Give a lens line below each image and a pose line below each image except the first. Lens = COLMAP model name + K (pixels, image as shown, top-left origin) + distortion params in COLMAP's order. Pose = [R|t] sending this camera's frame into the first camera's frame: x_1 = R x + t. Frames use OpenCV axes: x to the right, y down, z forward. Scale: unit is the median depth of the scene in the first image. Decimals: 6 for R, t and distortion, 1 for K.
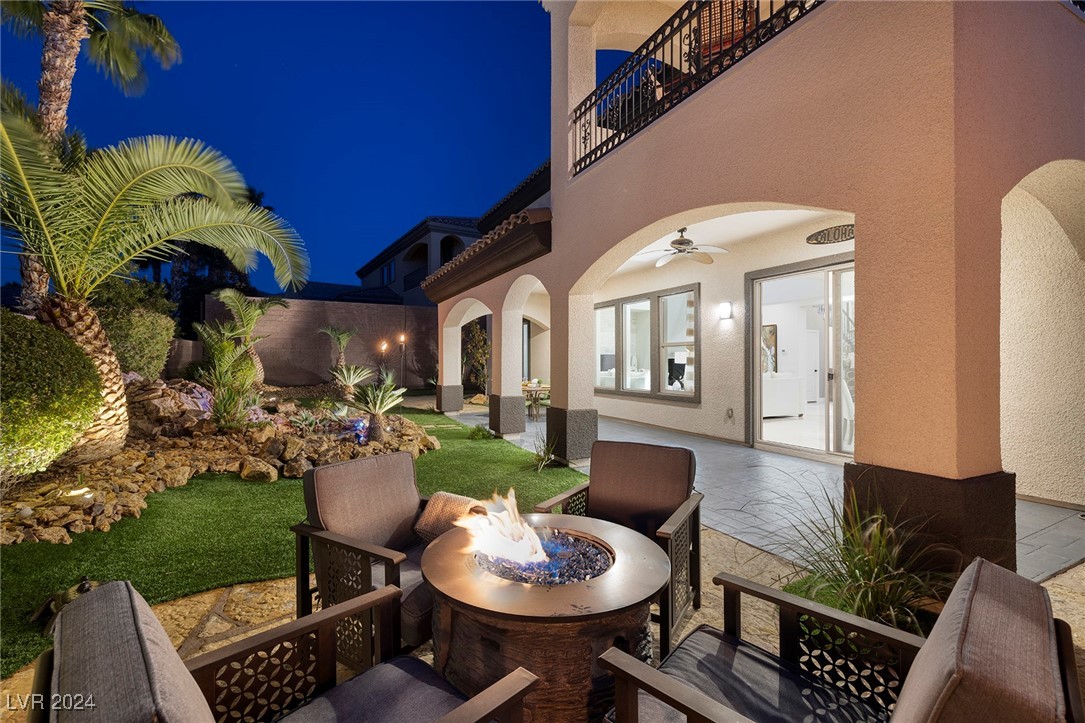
lens RADIAL K [[456.6, 0, 537.4], [0, 456.6, 360.4], [0, 0, 1]] dist [0.001686, -0.000197]
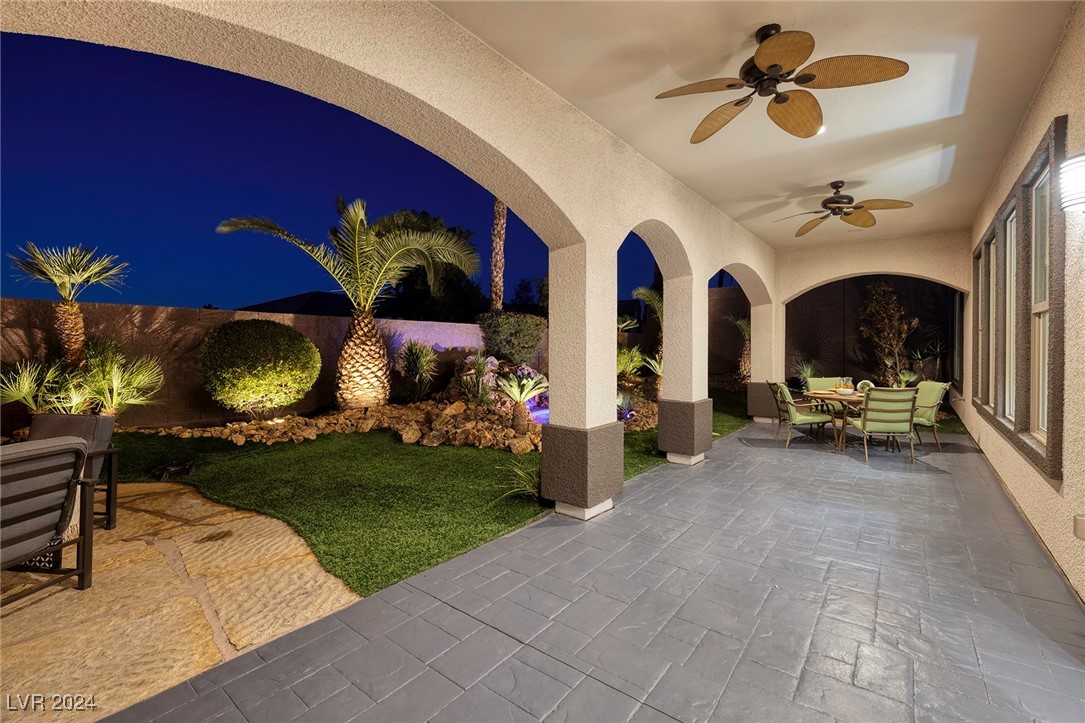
lens RADIAL K [[456.6, 0, 551.0], [0, 456.6, 357.2], [0, 0, 1]] dist [0.001686, -0.000197]
pose [[0.434411, 0.018133, -0.900532, 0.570572], [-0.001339, 0.999809, 0.019486, -0.001510], [0.900714, -0.007259, 0.434352, 0.611700]]
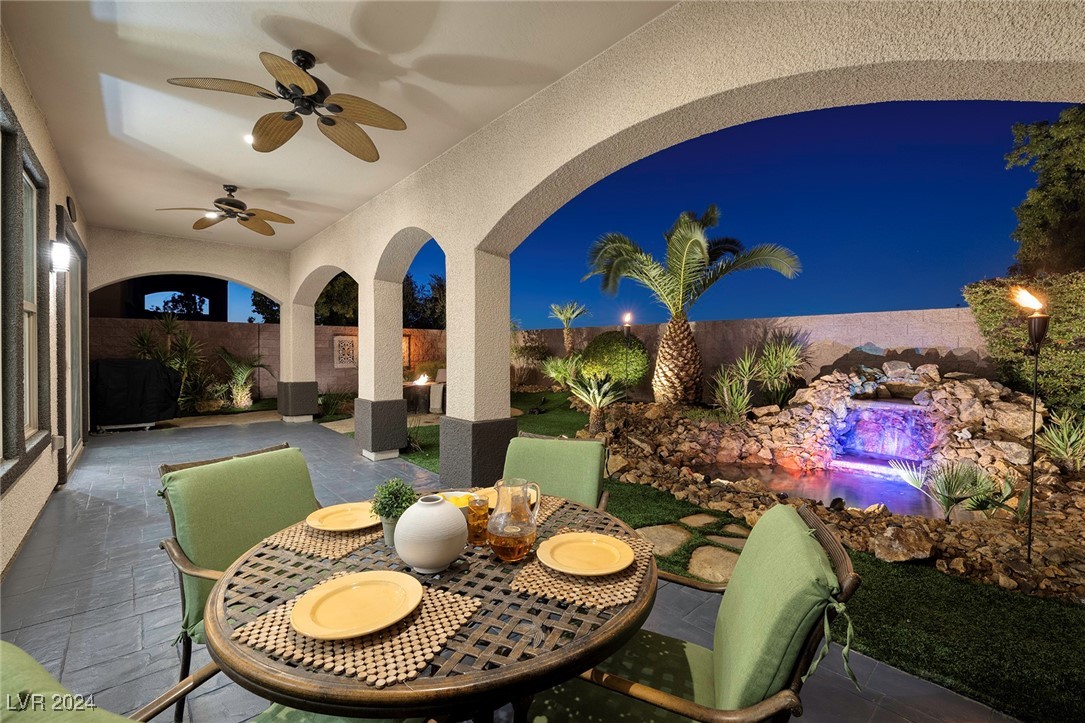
lens RADIAL K [[456.6, 0, 542.0], [0, 456.6, 359.1], [0, 0, 1]] dist [0.001686, -0.000197]
pose [[-0.961373, 0.002096, -0.275241, 0.013858], [-0.002740, 0.999849, 0.017182, 0.003093], [0.275235, 0.017272, -0.961222, 1.809268]]
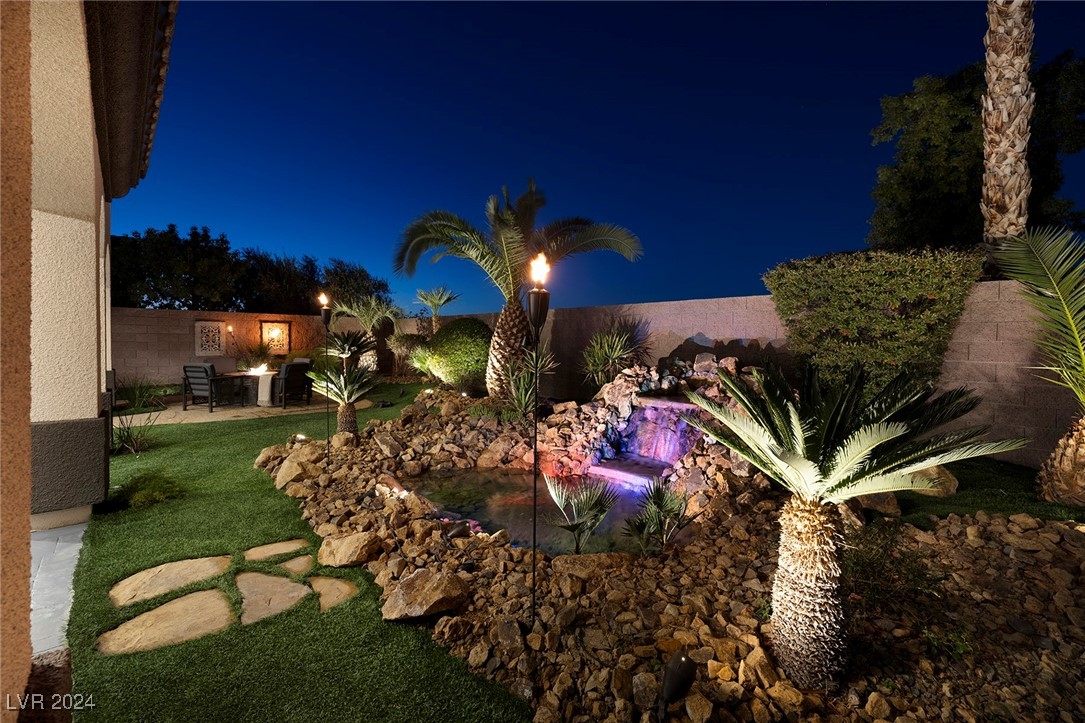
lens RADIAL K [[456.6, 0, 541.4], [0, 456.6, 353.9], [0, 0, 1]] dist [0.001686, -0.000197]
pose [[-0.957517, -0.002865, -0.288362, -0.436800], [-0.011327, 0.999553, 0.027679, 0.002955], [0.288154, 0.029769, -0.957121, 1.824376]]
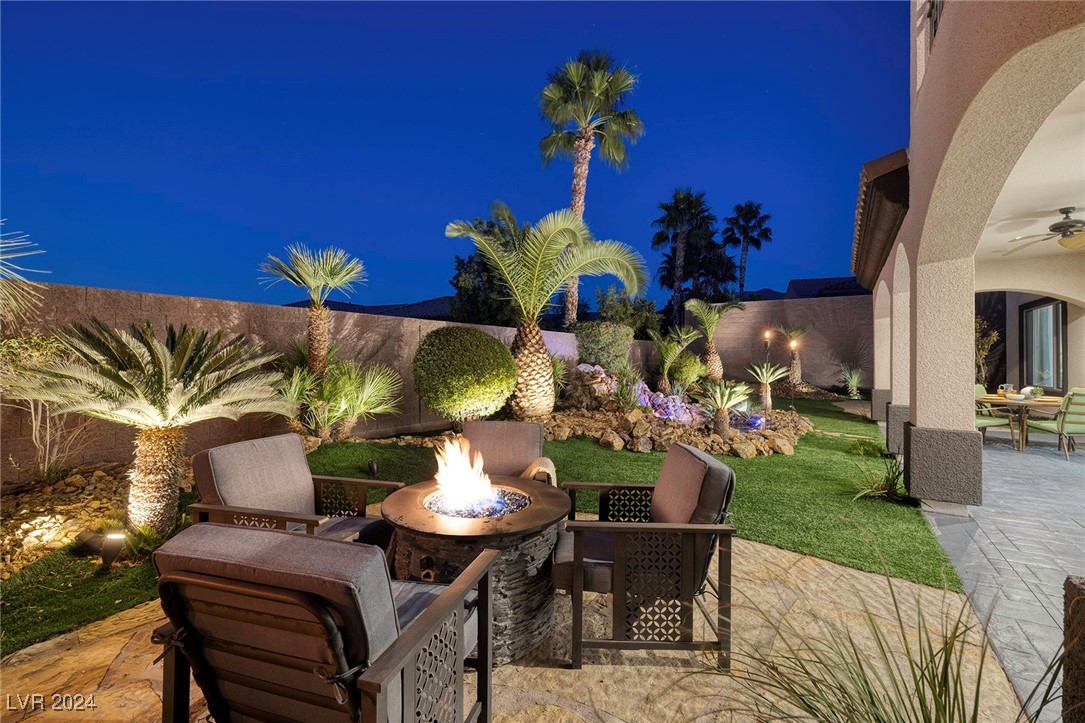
lens RADIAL K [[456.6, 0, 547.7], [0, 456.6, 353.2], [0, 0, 1]] dist [0.001686, -0.000197]
pose [[0.512431, -0.009067, -0.858681, 0.330150], [-0.003864, 0.999910, -0.012864, 0.005839], [0.858720, 0.009909, 0.512349, 0.126183]]
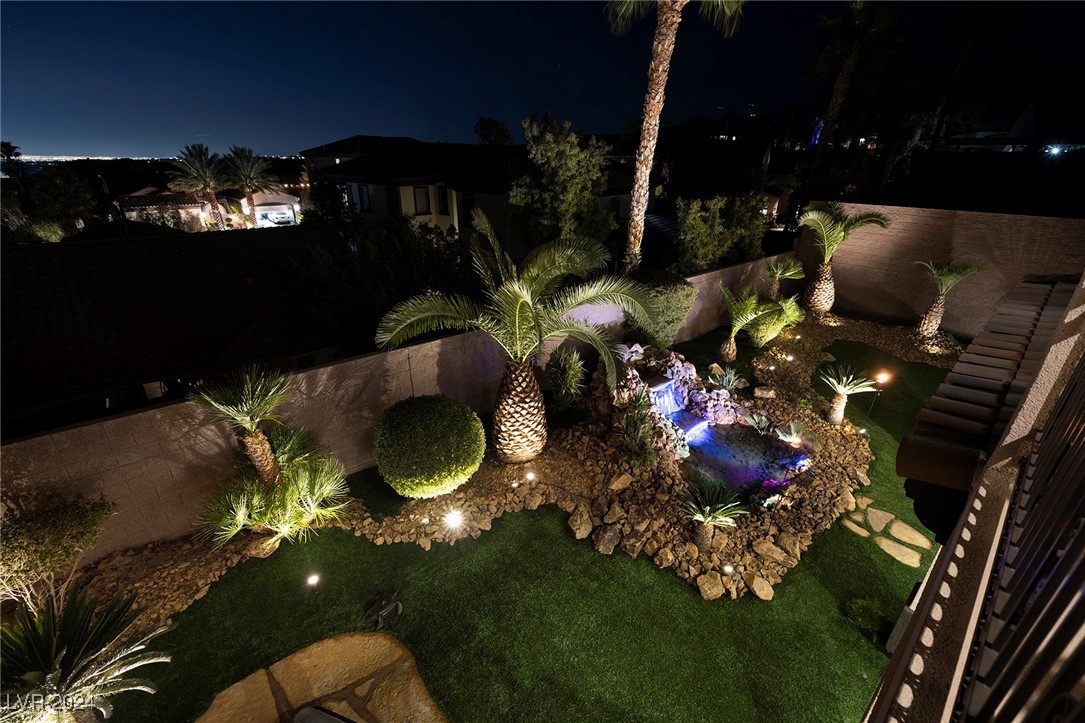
lens RADIAL K [[456.6, 0, 546.6], [0, 456.6, 357.1], [0, 0, 1]] dist [0.001686, -0.000197]
pose [[0.259424, 0.391103, -0.883027, 0.228758], [-0.014631, 0.915818, 0.401328, -0.518557], [0.965653, -0.091195, 0.243307, 0.496025]]
